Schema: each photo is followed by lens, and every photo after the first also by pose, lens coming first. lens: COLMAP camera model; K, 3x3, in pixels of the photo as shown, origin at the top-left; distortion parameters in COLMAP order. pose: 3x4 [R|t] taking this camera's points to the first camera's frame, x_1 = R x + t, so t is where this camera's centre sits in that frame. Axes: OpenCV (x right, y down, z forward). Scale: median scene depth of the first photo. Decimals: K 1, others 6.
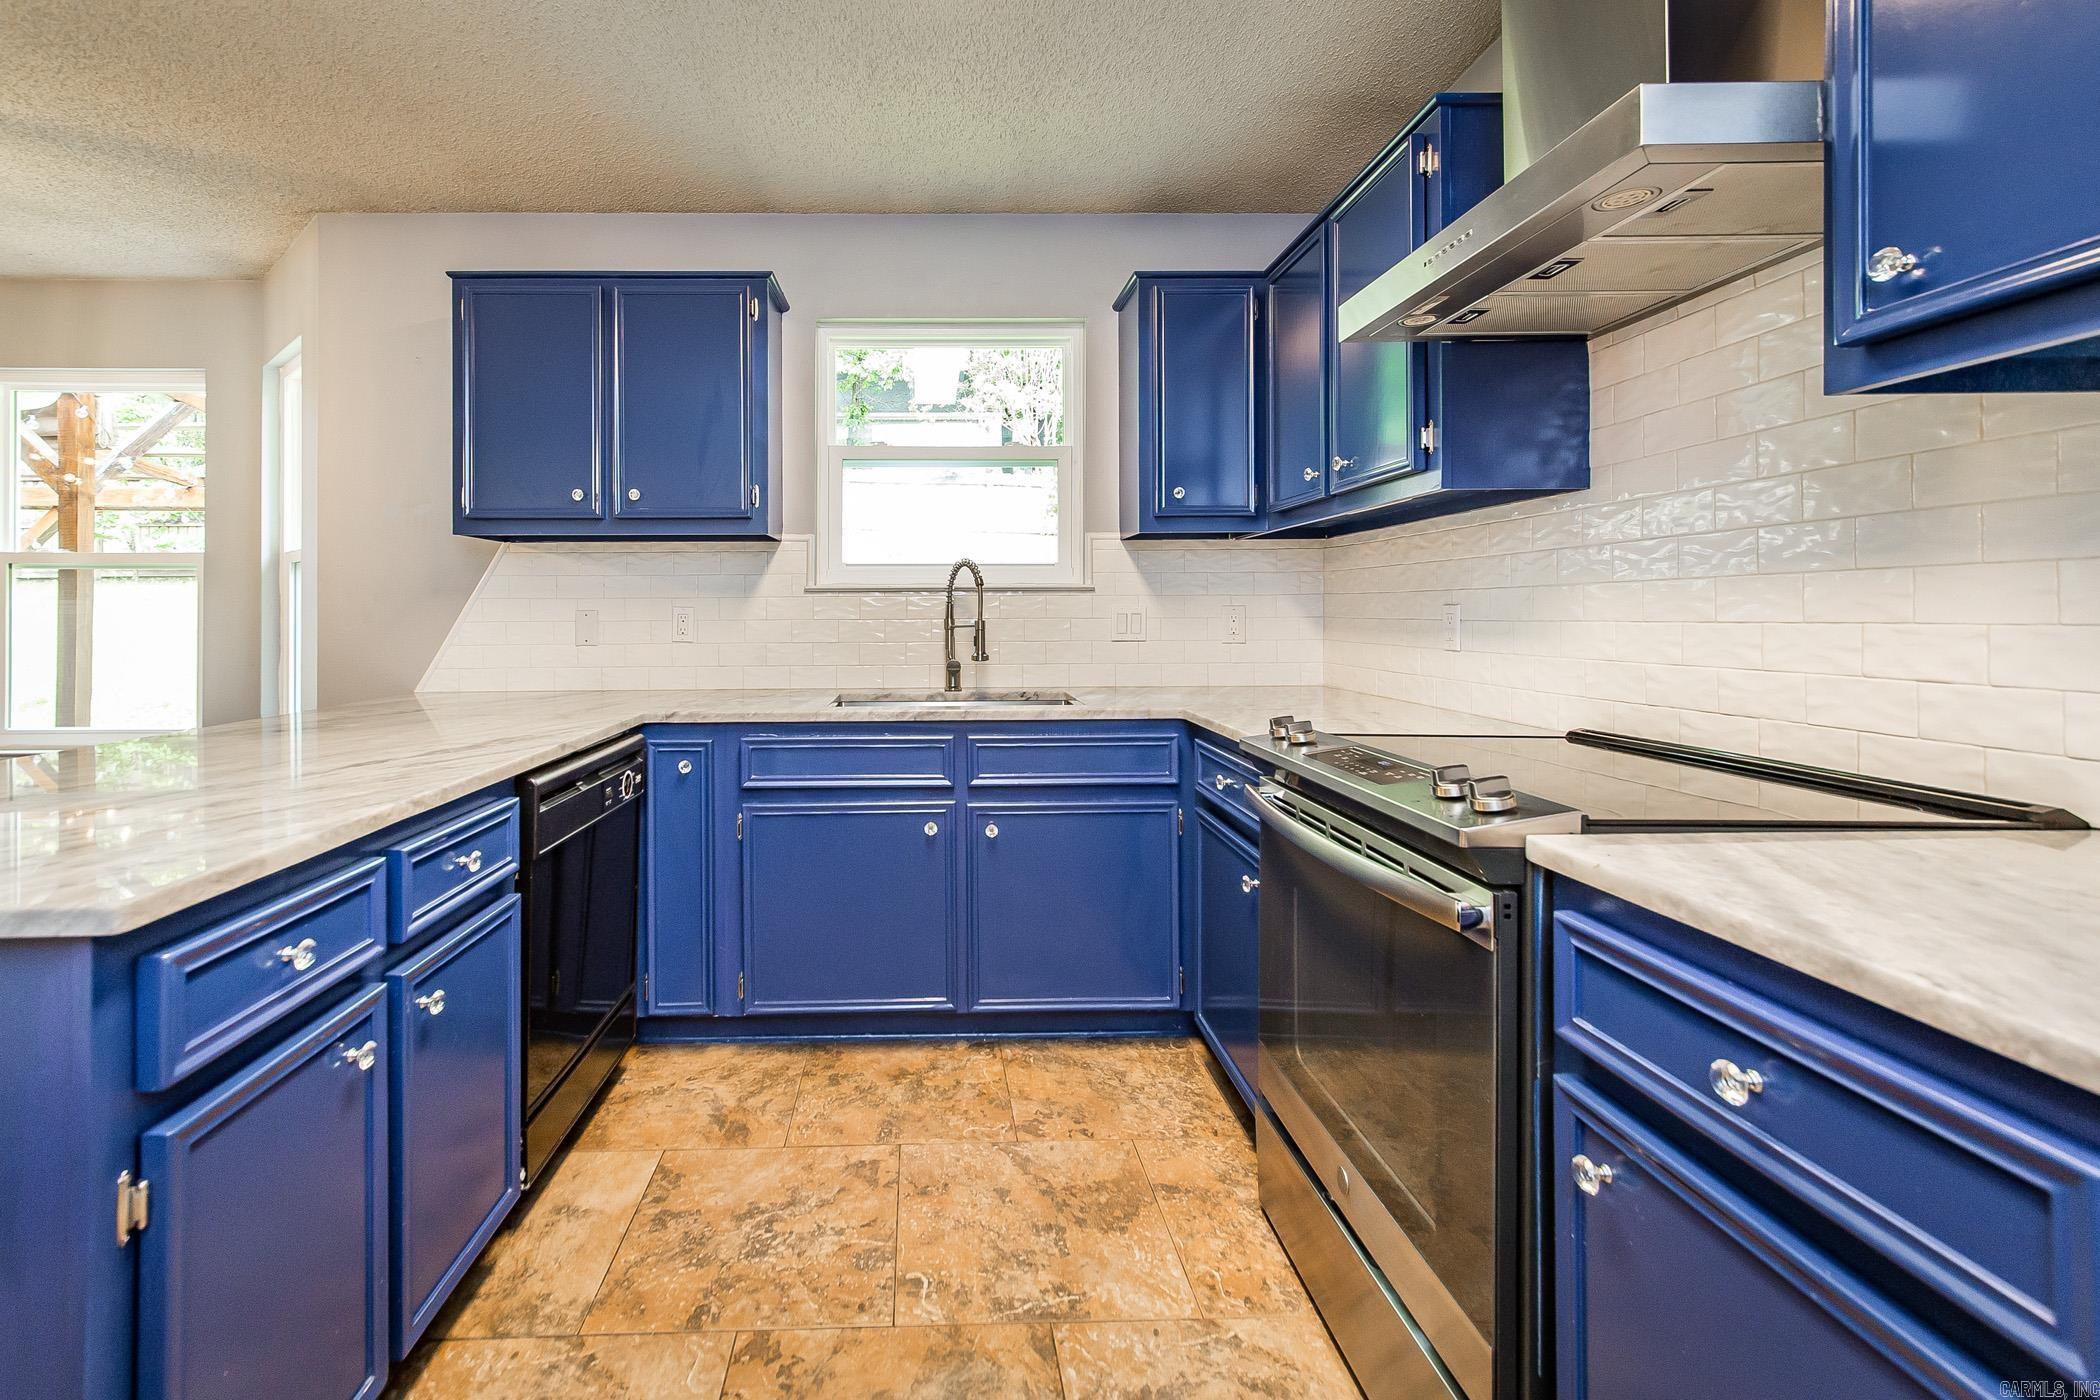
lens RADIAL K [[872.1, 0, 1048.6], [0, 872.1, 606.6], [0, 0, 1]] dist [0.008101, -0.001161]
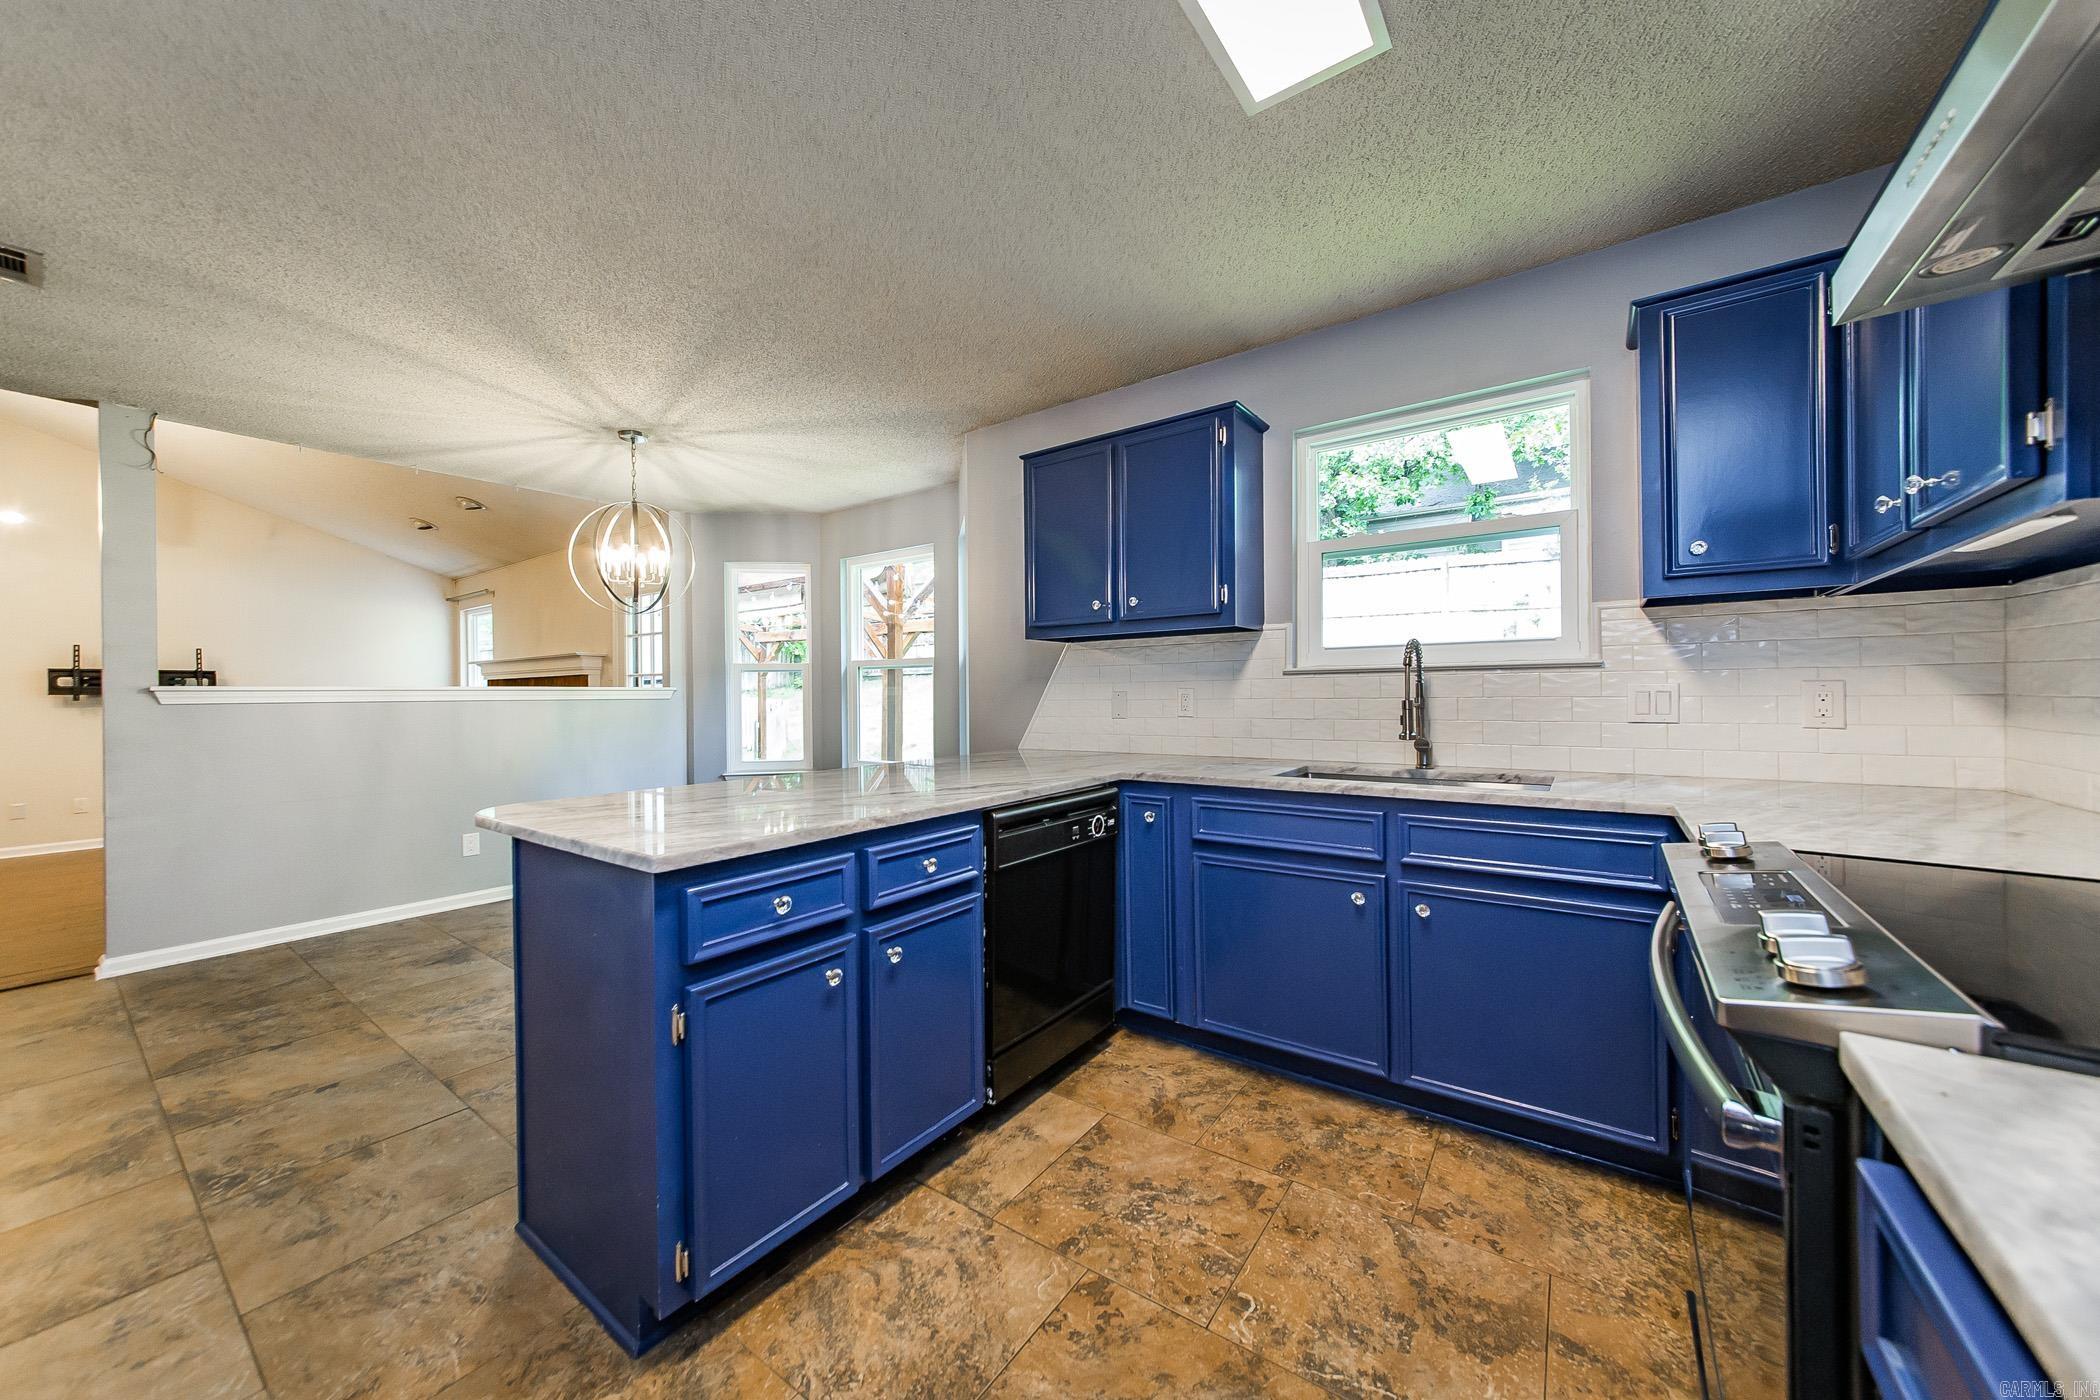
lens RADIAL K [[755.2, 0, 1047.0], [0, 755.2, 690.2], [0, 0, 1]] dist [0.001067, 0.000079]
pose [[0.797794, -0.007435, -0.602885, 0.143437], [0.010268, 0.999946, 0.001256, -0.000472], [0.602843, -0.007193, 0.797827, 0.062669]]
